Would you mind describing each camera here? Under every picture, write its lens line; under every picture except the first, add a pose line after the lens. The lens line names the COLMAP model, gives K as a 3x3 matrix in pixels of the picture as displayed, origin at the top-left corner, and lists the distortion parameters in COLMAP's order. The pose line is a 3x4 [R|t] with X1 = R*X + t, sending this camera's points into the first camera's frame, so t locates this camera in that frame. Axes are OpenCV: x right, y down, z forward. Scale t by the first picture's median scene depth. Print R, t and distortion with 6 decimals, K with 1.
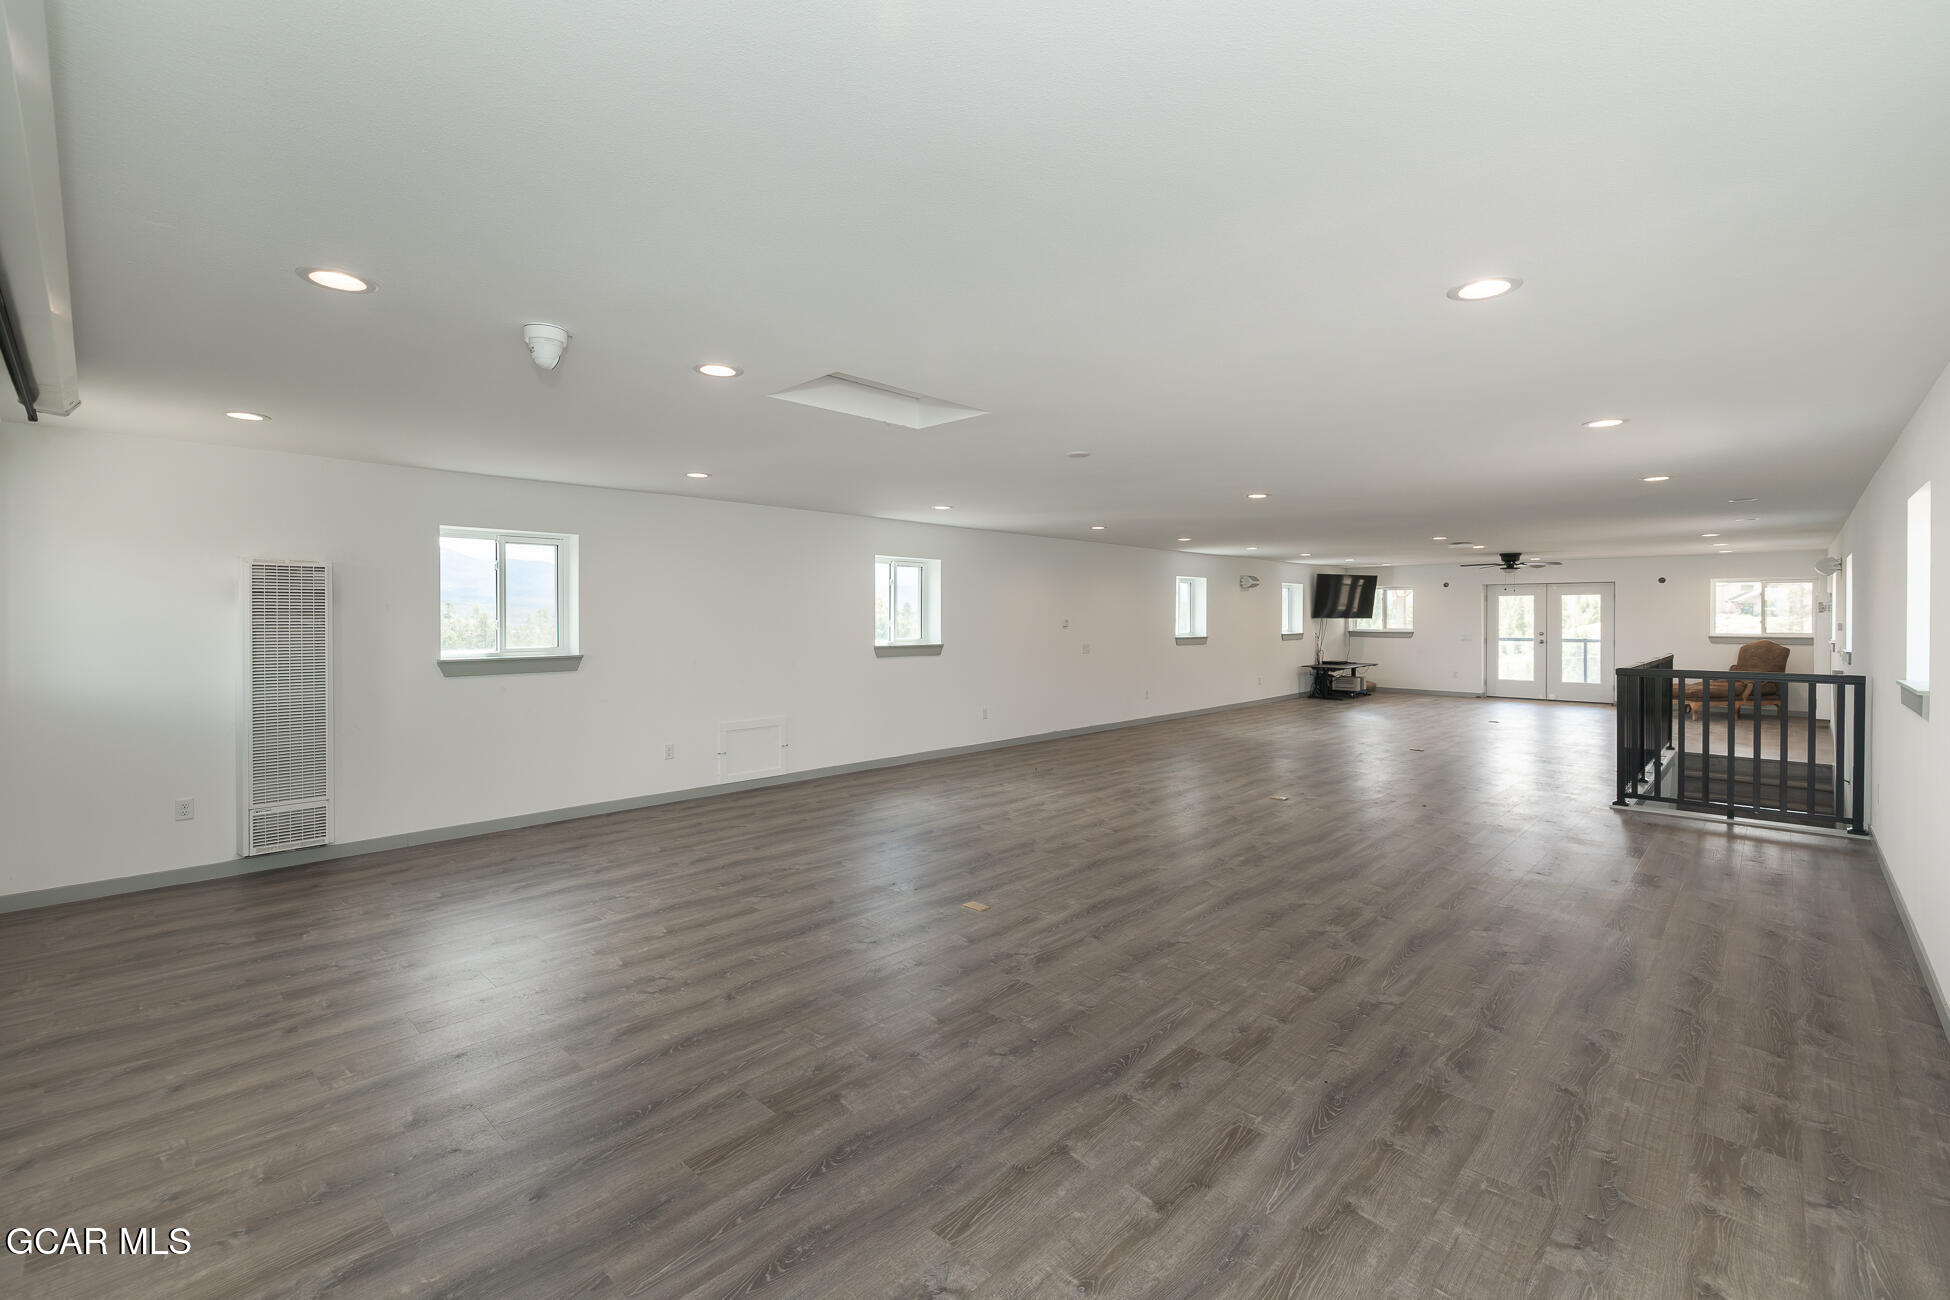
lens RADIAL K [[840.9, 0, 976.2], [0, 840.9, 615.5], [0, 0, 1]] dist [0.001839, 0.000449]
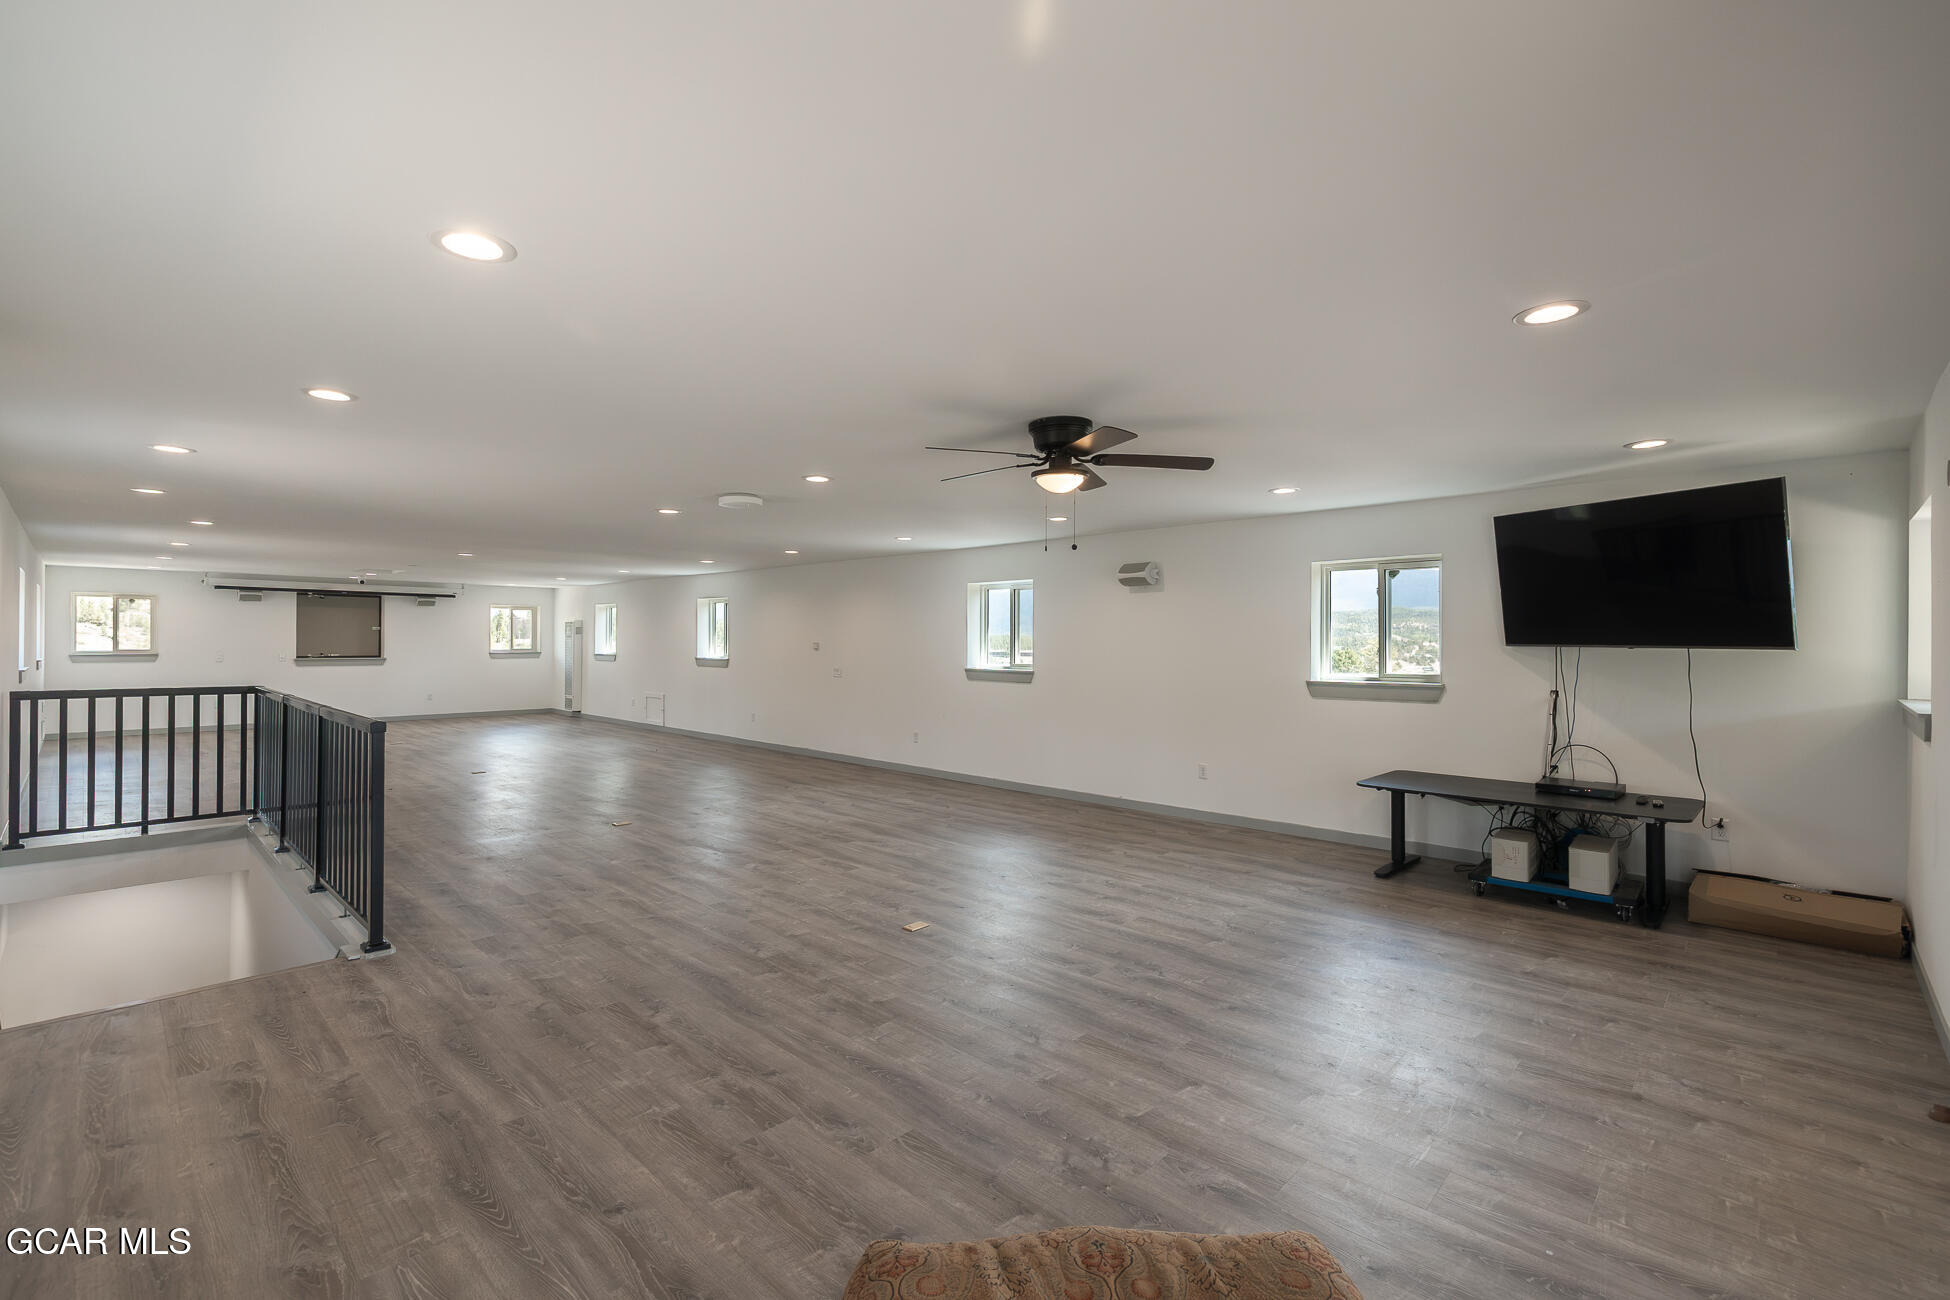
lens RADIAL K [[832.1, 0, 955.2], [0, 832.1, 639.5], [0, 0, 1]] dist [-0.006610, 0.000124]
pose [[-0.010177, -0.002101, -0.999946, 0.908986], [-0.004119, 0.999989, -0.002059, 0.002687], [0.999940, 0.004098, -0.010185, 0.952176]]
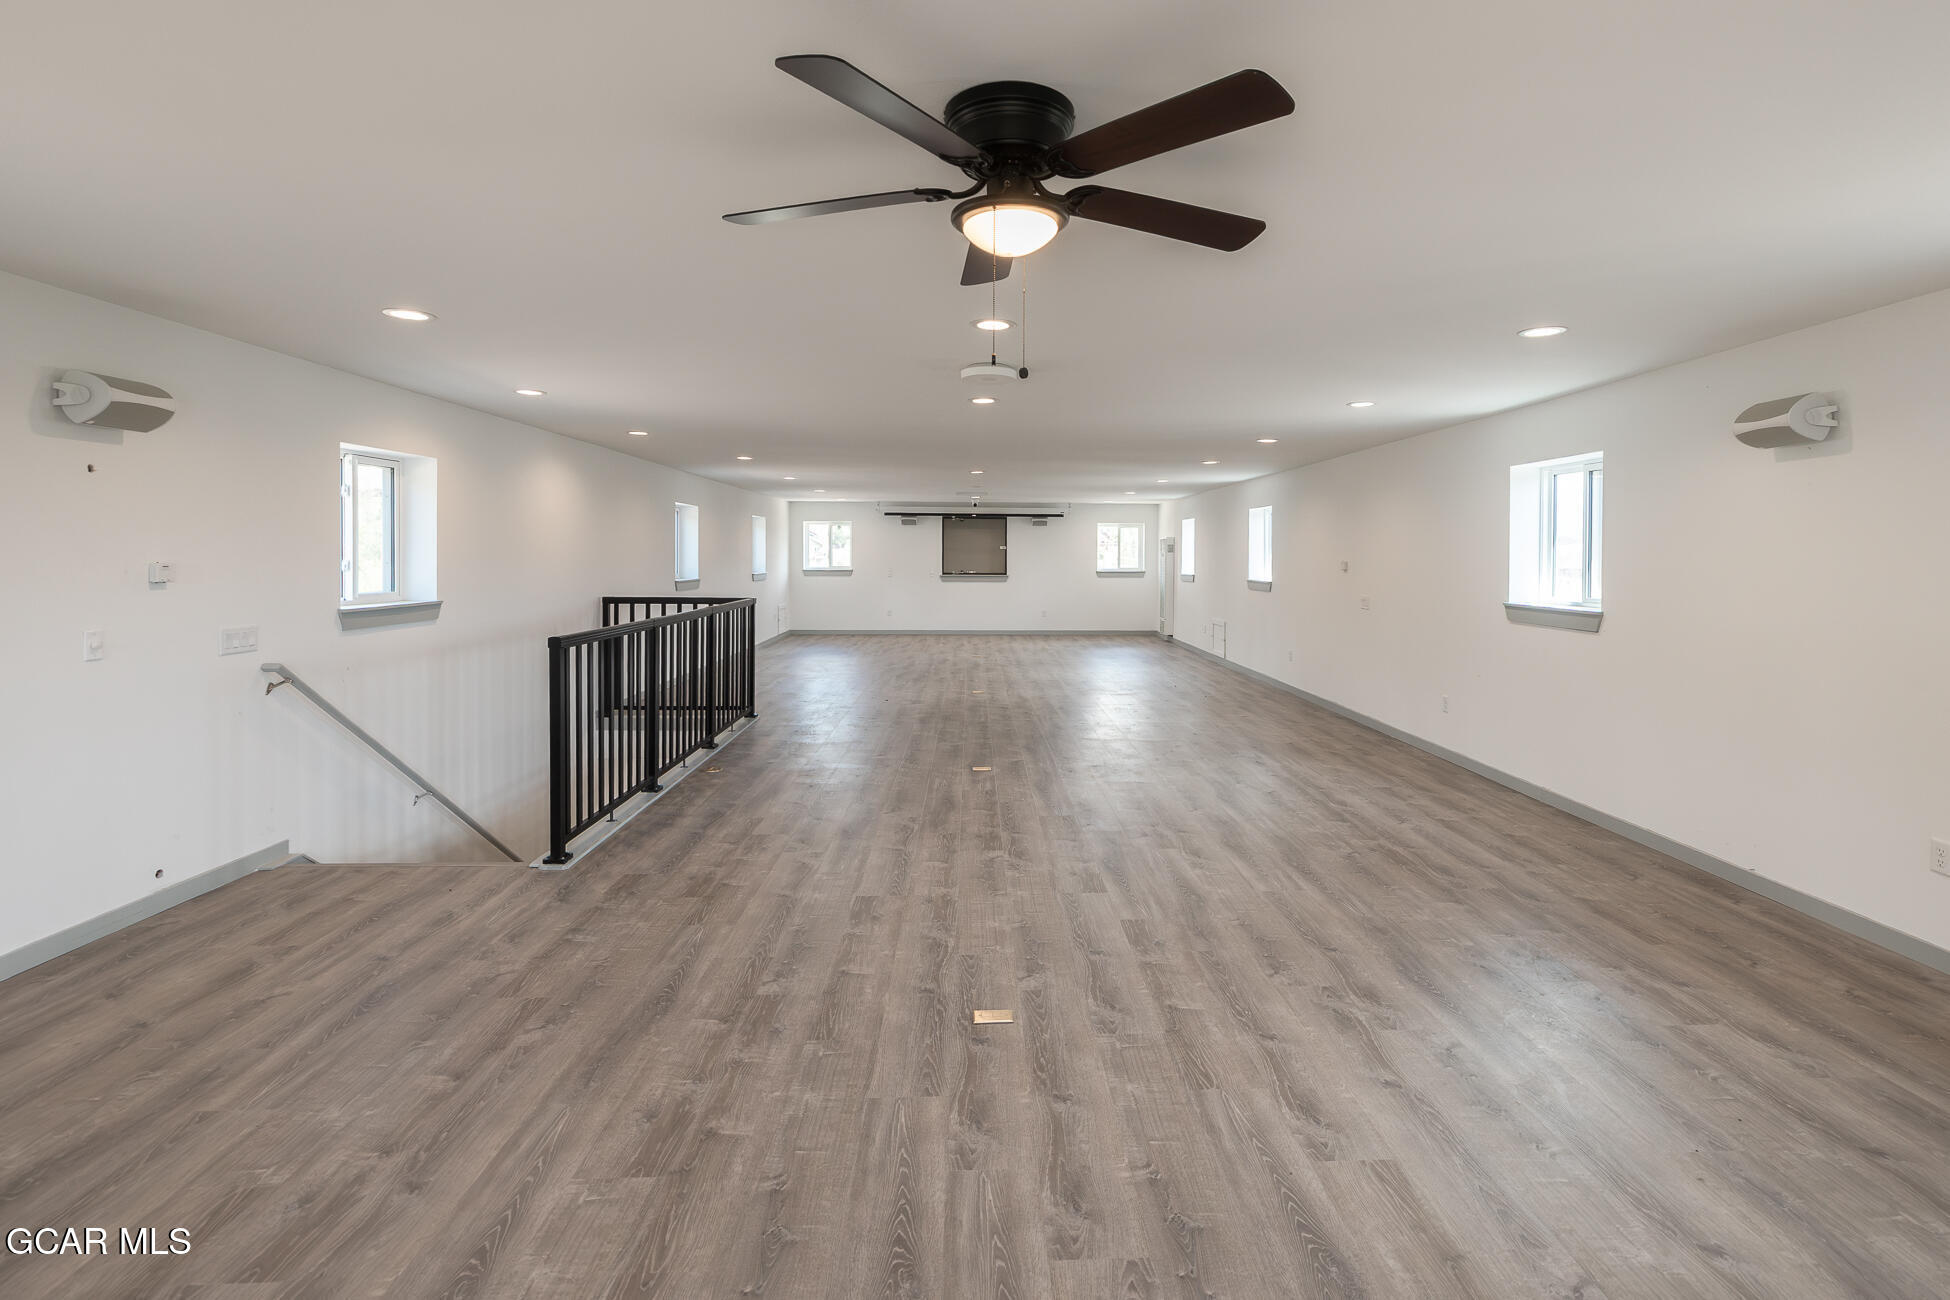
lens RADIAL K [[911.4, 0, 1018.7], [0, 911.4, 587.5], [0, 0, 1]] dist [-0.001584, 0.000536]
pose [[-0.681748, 0.019470, -0.731328, 0.735411], [-0.006341, 0.999451, 0.032519, 0.002971], [0.731559, 0.026807, -0.681250, 1.088992]]
